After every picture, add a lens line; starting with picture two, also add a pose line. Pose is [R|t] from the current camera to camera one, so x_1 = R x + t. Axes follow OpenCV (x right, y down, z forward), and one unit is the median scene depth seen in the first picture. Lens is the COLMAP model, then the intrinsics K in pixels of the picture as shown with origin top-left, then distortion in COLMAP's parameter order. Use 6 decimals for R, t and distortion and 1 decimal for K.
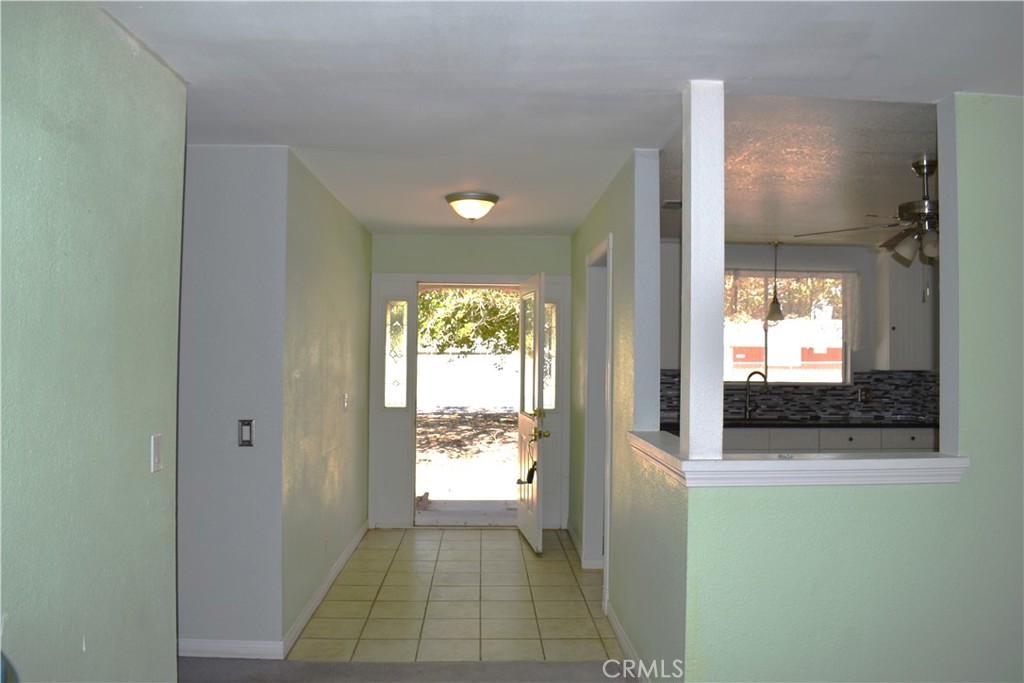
lens RADIAL K [[814.6, 0, 517.3], [0, 814.6, 337.5], [0, 0, 1]] dist [-0.079804, 0.002553]
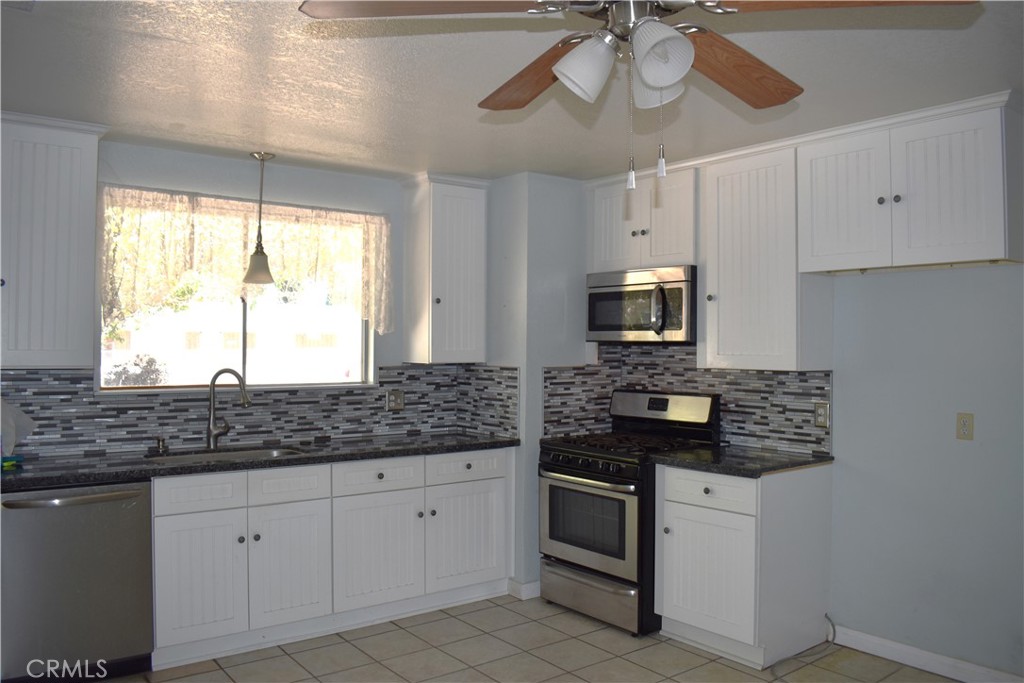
lens RADIAL K [[814.6, 0, 512.4], [0, 814.6, 338.4], [0, 0, 1]] dist [-0.079804, 0.002553]
pose [[0.824206, -0.000831, 0.566289, 0.131893], [-0.009019, 0.999853, 0.014593, 0.009173], [-0.566218, -0.017135, 0.824077, 0.389970]]
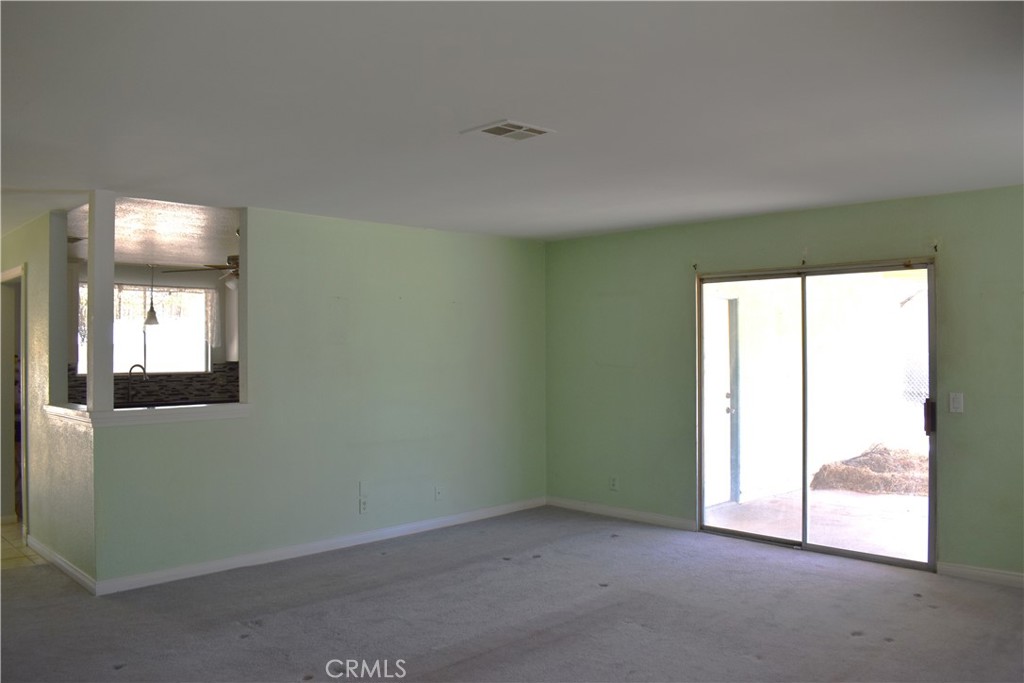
lens RADIAL K [[814.6, 0, 511.9], [0, 814.6, 337.2], [0, 0, 1]] dist [-0.079804, 0.002553]
pose [[0.751394, -0.006136, 0.659825, -0.092062], [0.004273, 0.999981, 0.004434, -0.004488], [-0.659840, -0.000512, 0.751406, -0.336217]]
